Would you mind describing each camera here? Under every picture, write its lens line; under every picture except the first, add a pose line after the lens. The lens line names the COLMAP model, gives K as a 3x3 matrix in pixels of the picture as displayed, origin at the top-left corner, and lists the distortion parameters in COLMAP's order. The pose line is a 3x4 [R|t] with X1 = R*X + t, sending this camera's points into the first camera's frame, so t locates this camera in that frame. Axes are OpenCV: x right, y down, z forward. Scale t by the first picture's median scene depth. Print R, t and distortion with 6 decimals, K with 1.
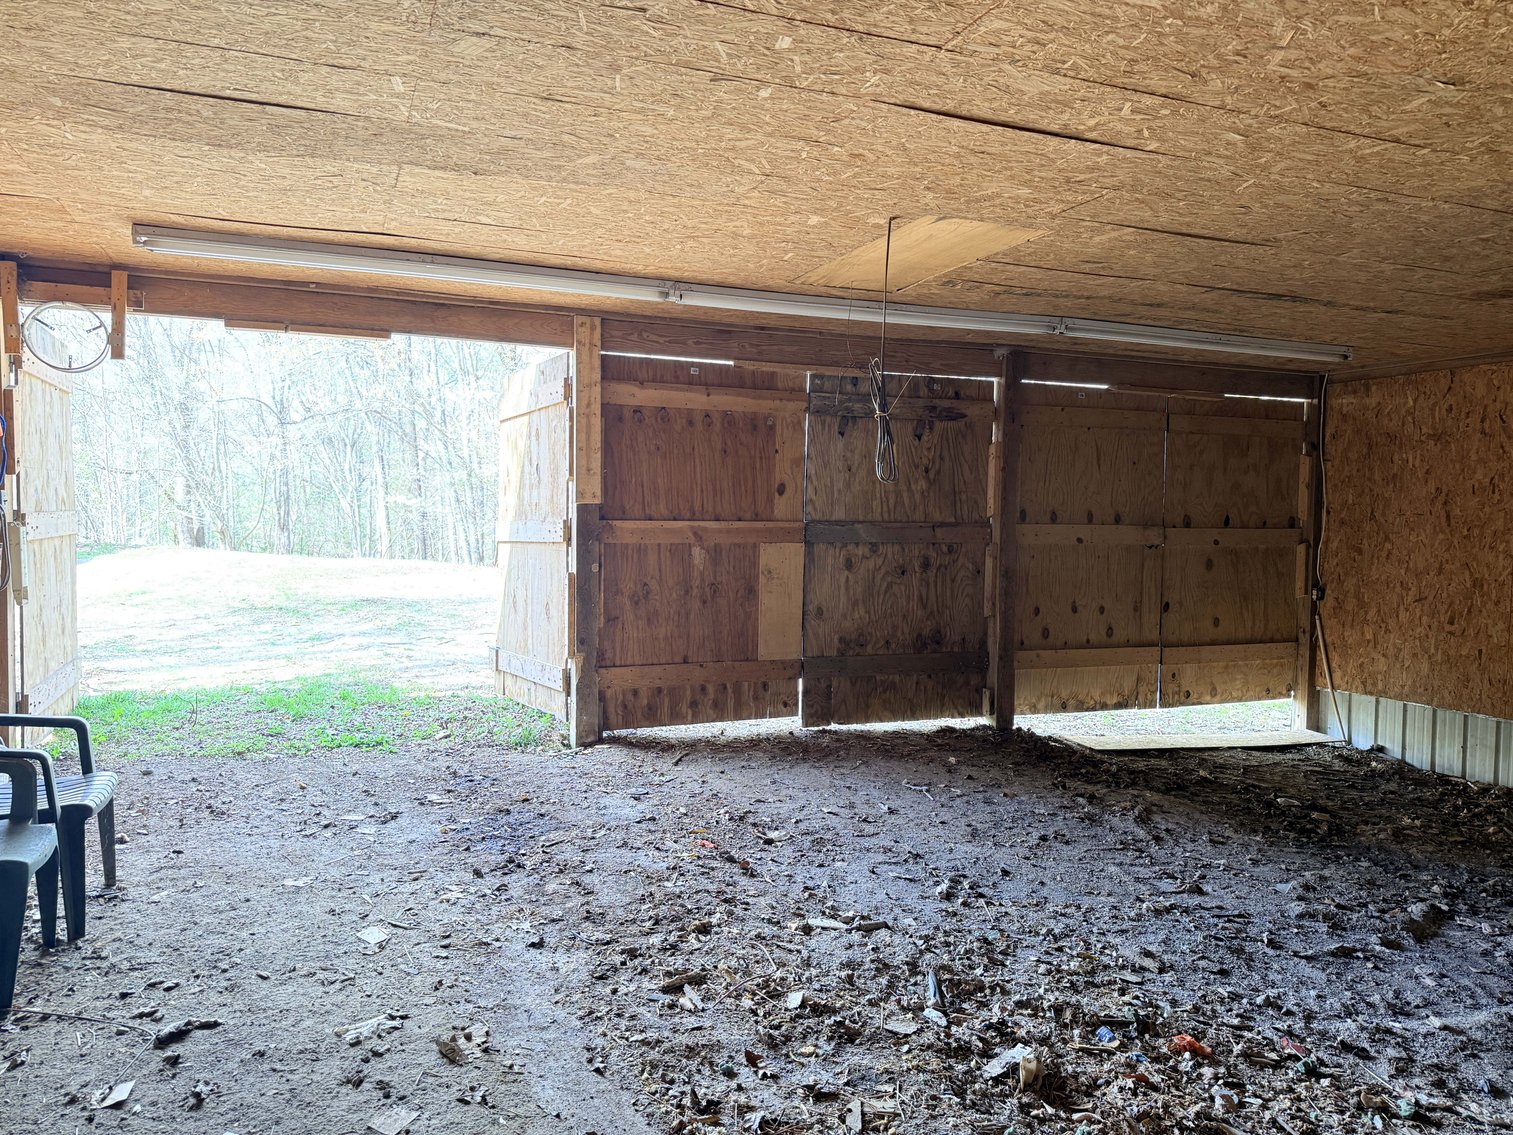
lens RADIAL K [[1065.0, 0, 756.0], [0, 1065.0, 567.6], [0, 0, 1]] dist [0.017832, -0.013175]
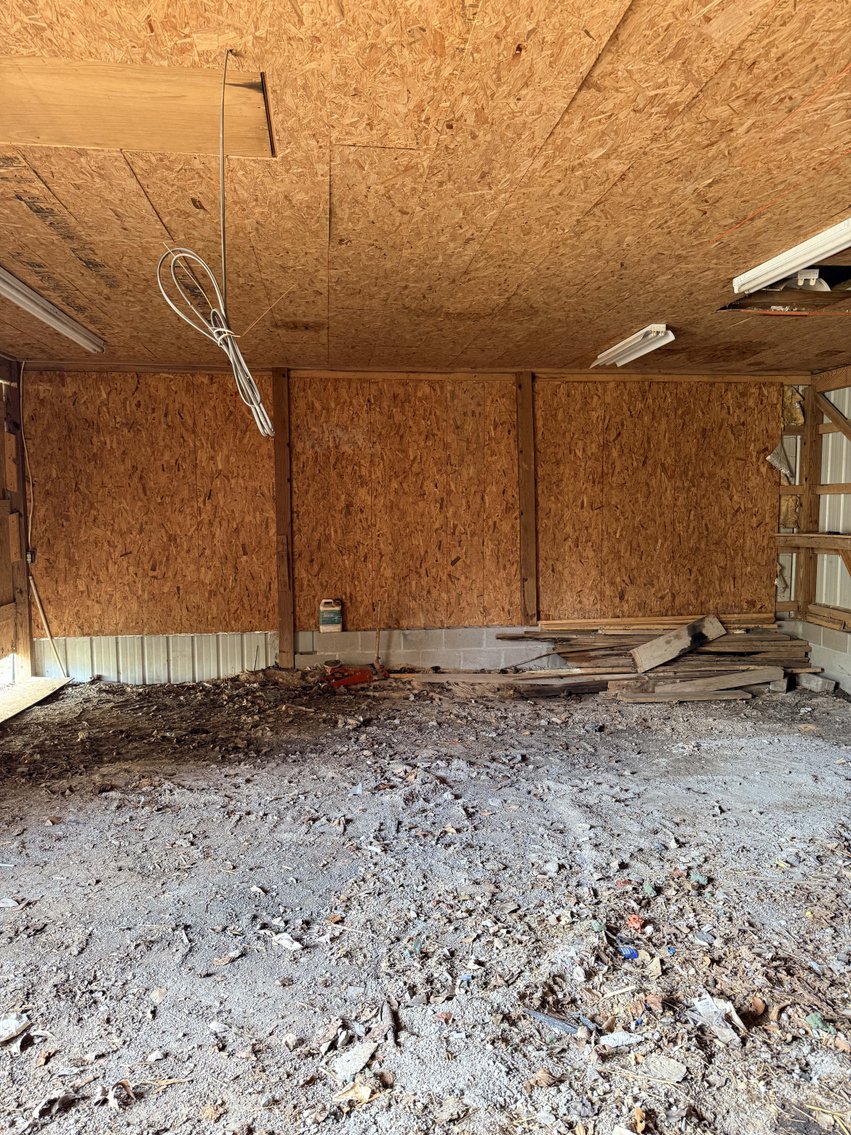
lens RADIAL K [[798.9, 0, 423.9], [0, 798.9, 568.9], [0, 0, 1]] dist [0.017832, -0.013175]
pose [[0.253157, -0.098317, 0.962416, -0.208622], [0.051953, 0.994769, 0.087956, -0.017835], [-0.966029, 0.027734, 0.256941, 0.420226]]
